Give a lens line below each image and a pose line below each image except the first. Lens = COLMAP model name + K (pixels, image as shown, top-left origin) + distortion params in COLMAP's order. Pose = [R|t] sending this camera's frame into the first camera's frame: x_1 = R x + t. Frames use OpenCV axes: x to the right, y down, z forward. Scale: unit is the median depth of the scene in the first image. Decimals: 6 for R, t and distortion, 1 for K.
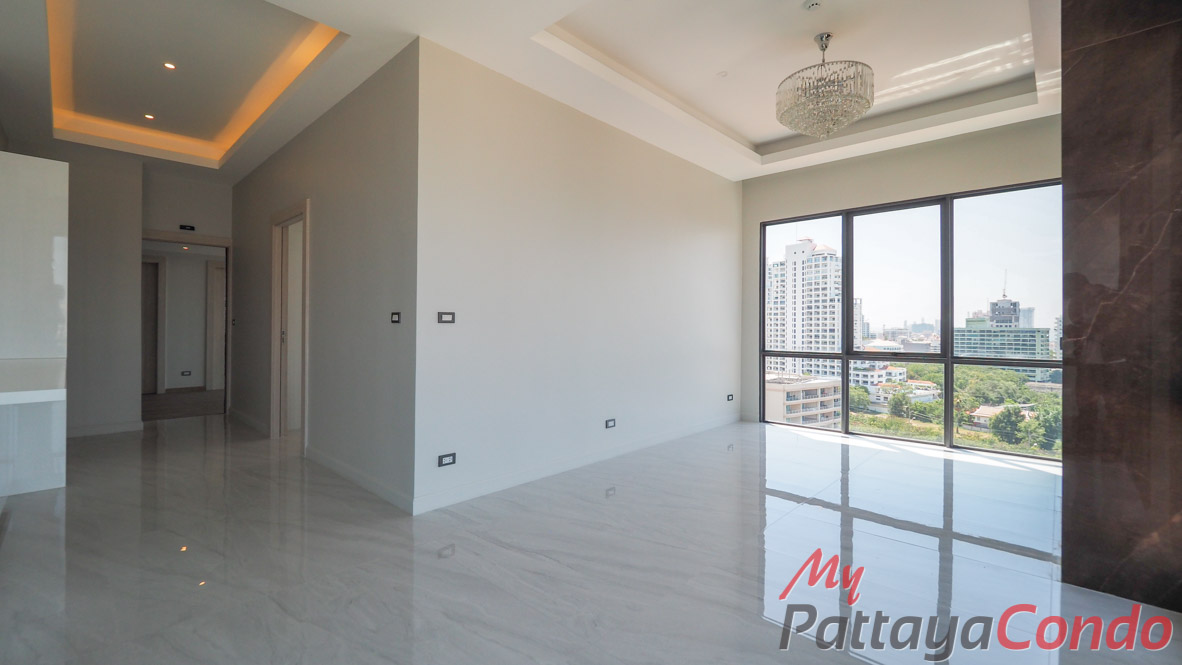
lens RADIAL K [[503.6, 0, 576.6], [0, 503.6, 325.5], [0, 0, 1]] dist [-0.004280, 0.000578]
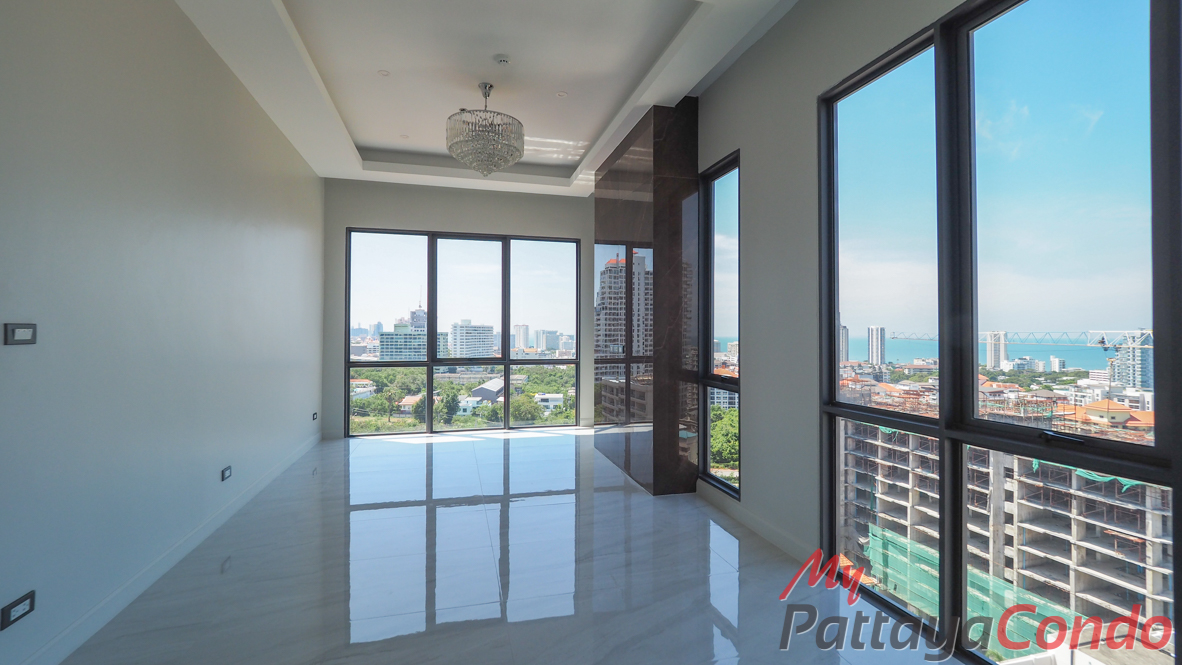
lens RADIAL K [[503.6, 0, 577.6], [0, 503.6, 328.4], [0, 0, 1]] dist [-0.004280, 0.000578]
pose [[0.524672, 0.006559, 0.851279, -0.223012], [-0.005122, 0.999977, -0.004548, -0.012165], [-0.851289, -0.001974, 0.524693, 0.135784]]
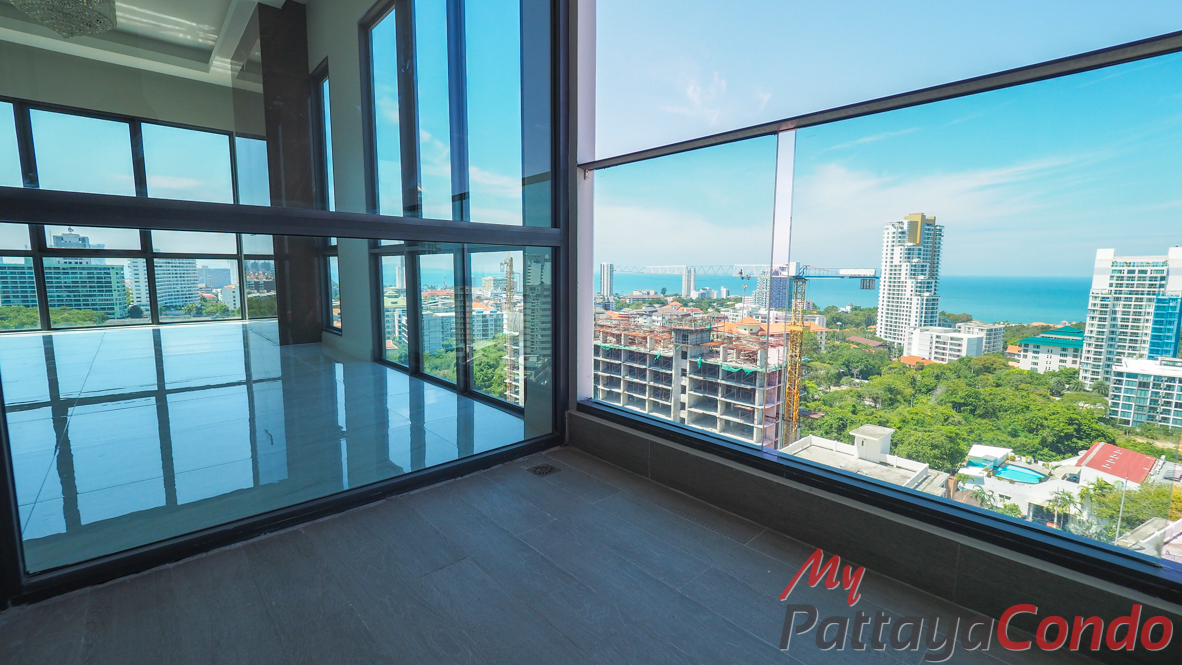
lens RADIAL K [[503.6, 0, 585.5], [0, 503.6, 332.7], [0, 0, 1]] dist [-0.004280, 0.000578]
pose [[0.068095, -0.124062, 0.989935, -0.368506], [-0.010230, 0.992099, 0.125037, 0.076743], [-0.997626, -0.018641, 0.066288, -0.139989]]
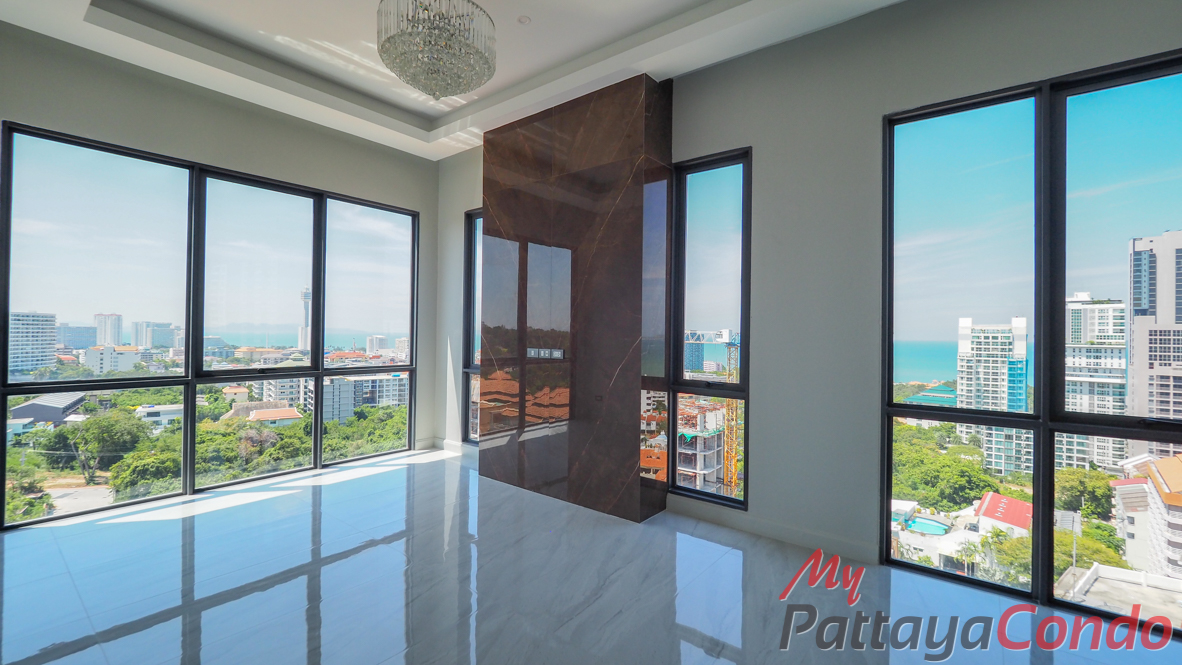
lens RADIAL K [[503.6, 0, 576.6], [0, 503.6, 328.9], [0, 0, 1]] dist [-0.004280, 0.000578]
pose [[-0.094267, 0.001726, 0.995545, -0.173282], [-0.018930, 0.999815, -0.003526, -0.013919], [-0.995367, -0.019178, -0.094217, 0.516433]]
